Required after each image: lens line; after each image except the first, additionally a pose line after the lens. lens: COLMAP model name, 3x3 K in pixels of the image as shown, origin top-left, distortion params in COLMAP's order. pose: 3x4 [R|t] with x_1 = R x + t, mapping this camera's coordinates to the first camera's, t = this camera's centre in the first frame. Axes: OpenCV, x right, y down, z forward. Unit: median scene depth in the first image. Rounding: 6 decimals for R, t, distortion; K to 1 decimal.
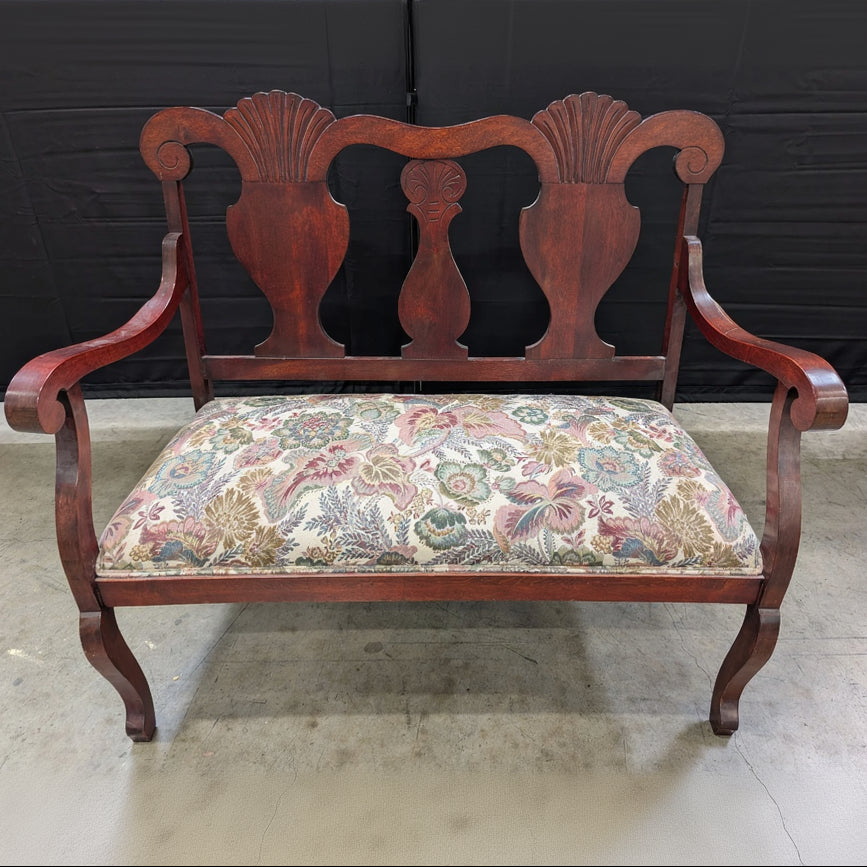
lens RADIAL K [[667.1, 0, 432.8], [0, 667.1, 411.2], [0, 0, 1]] dist [0.000446, 0.032141]
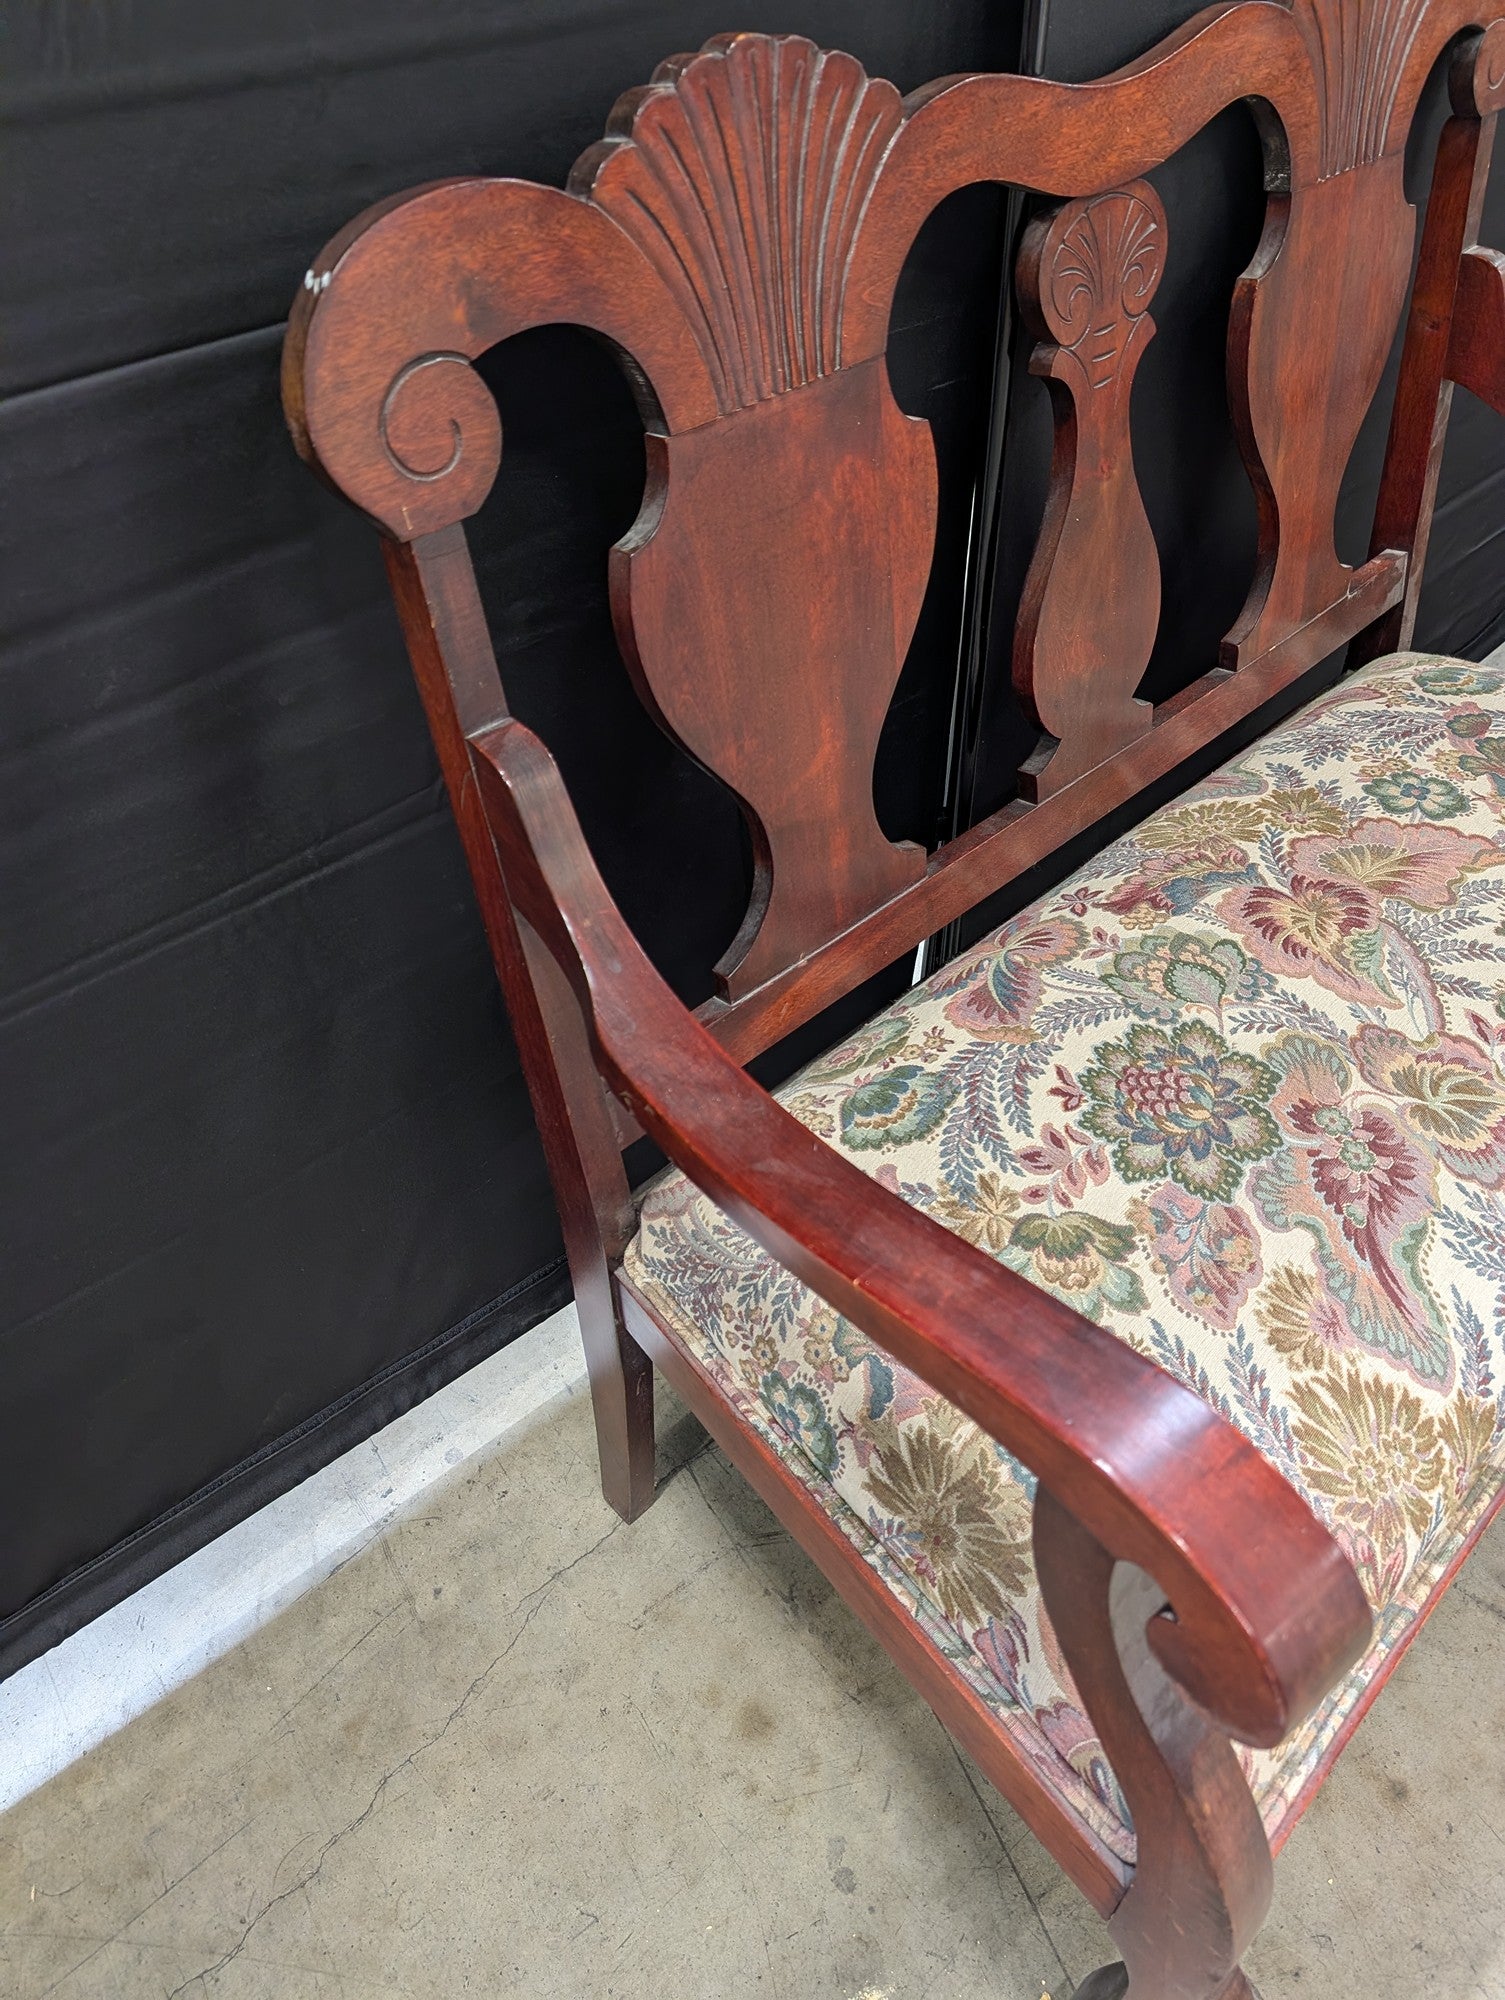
lens RADIAL K [[1464.7, 0, 752.5], [0, 1464.7, 1000.0], [0, 0, 1]] dist [0.003693, 0.002581]
pose [[0.723793, -0.487666, 0.488166, -0.722060], [0.364933, 0.870967, 0.328998, -0.367615], [-0.585618, -0.059979, 0.808365, 0.559314]]
